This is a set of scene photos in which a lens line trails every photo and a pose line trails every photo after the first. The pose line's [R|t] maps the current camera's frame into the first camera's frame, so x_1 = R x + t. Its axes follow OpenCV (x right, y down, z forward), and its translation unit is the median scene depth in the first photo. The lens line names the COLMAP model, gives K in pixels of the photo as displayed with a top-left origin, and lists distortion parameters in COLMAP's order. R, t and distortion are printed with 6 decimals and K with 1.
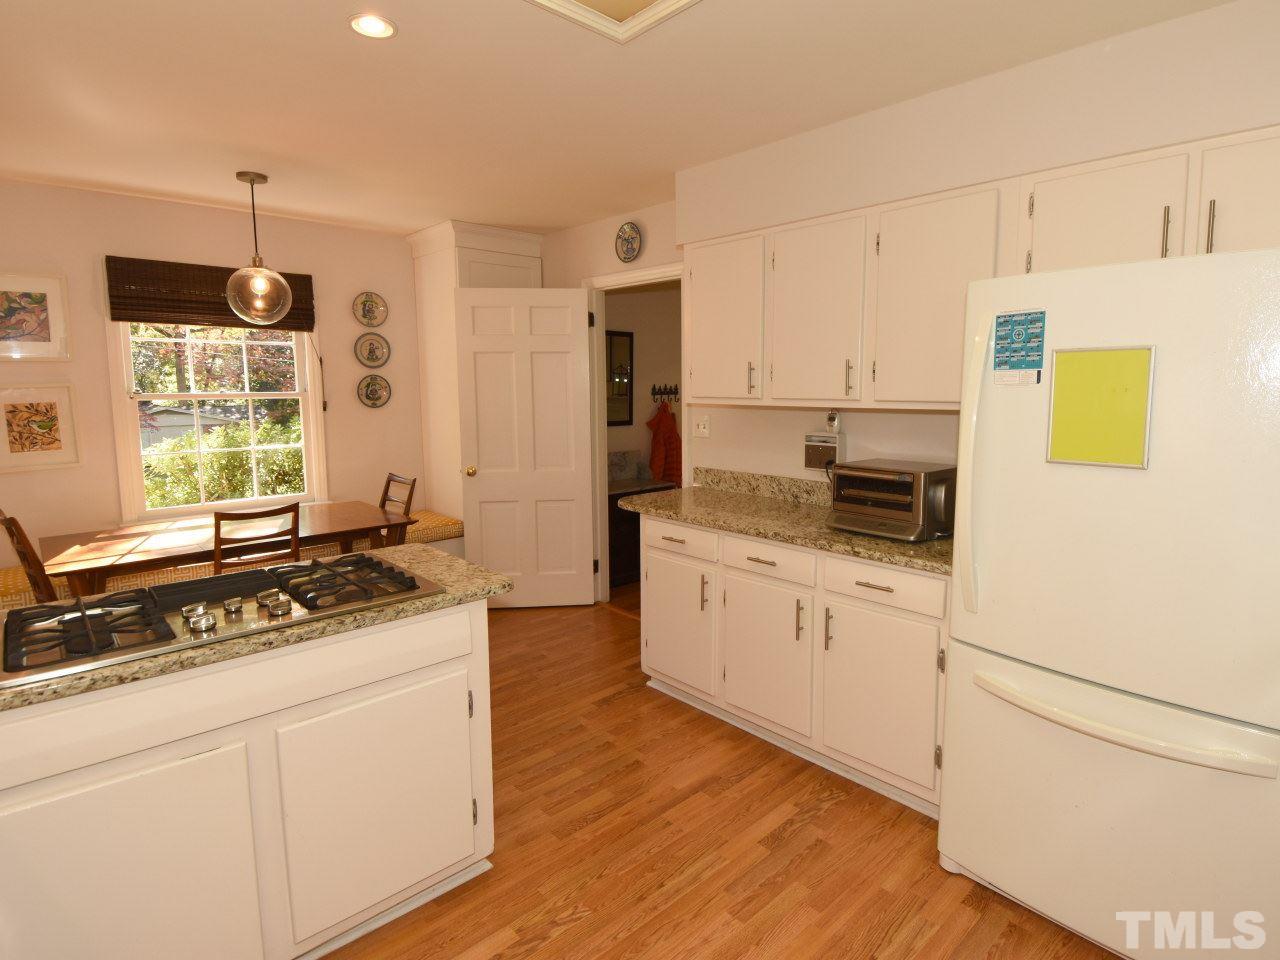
lens RADIAL K [[690.8, 0, 648.5], [0, 690.8, 471.9], [0, 0, 1]] dist [0.000809, -0.000649]
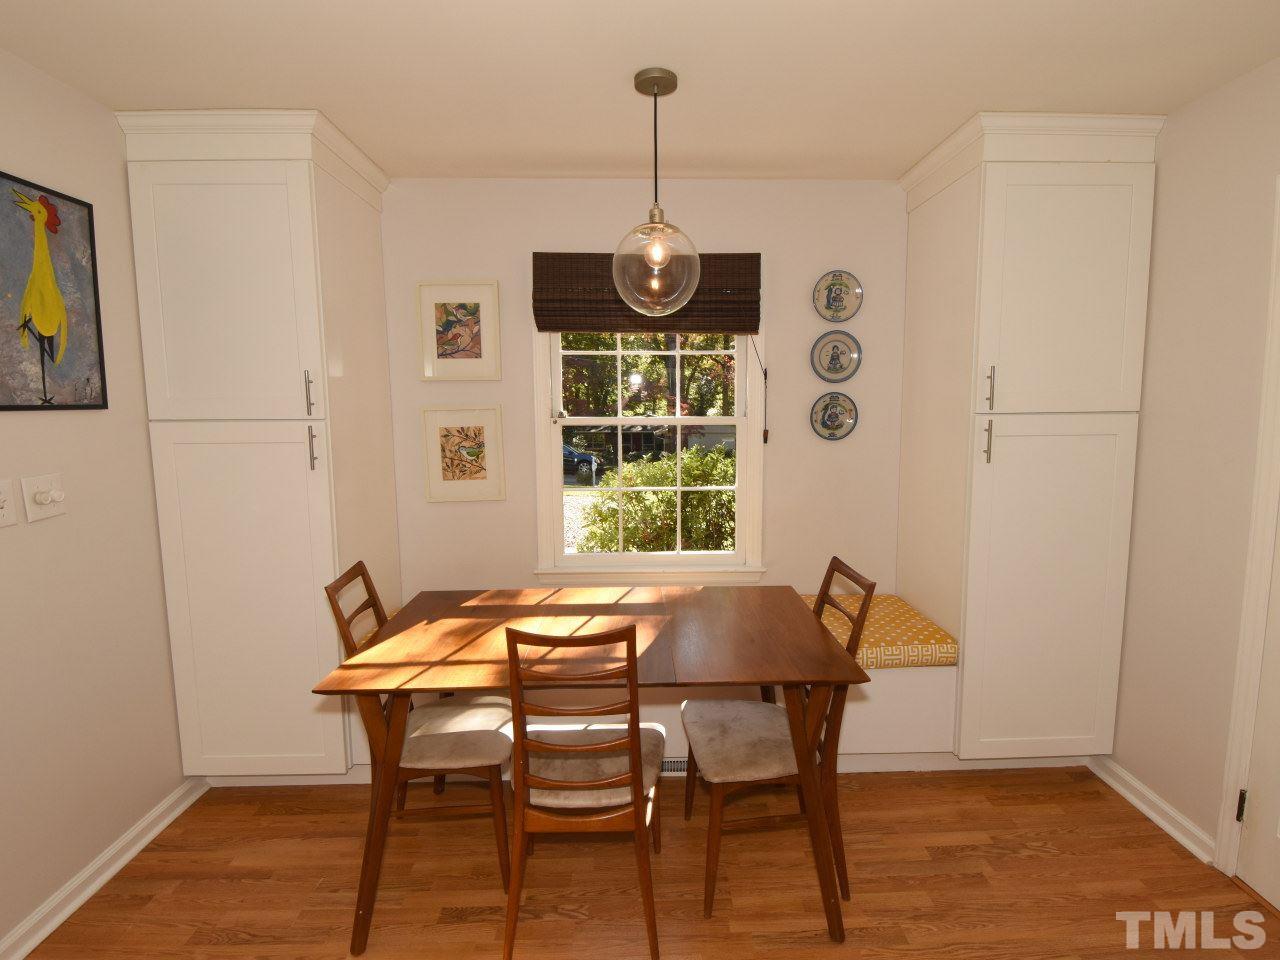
lens RADIAL K [[690.8, 0, 644.7], [0, 690.8, 485.1], [0, 0, 1]] dist [0.000809, -0.000649]
pose [[0.776937, 0.075265, -0.625063, -0.136609], [-0.078916, 0.996640, 0.021917, -0.061130], [0.624613, 0.032299, 0.780266, 0.438457]]
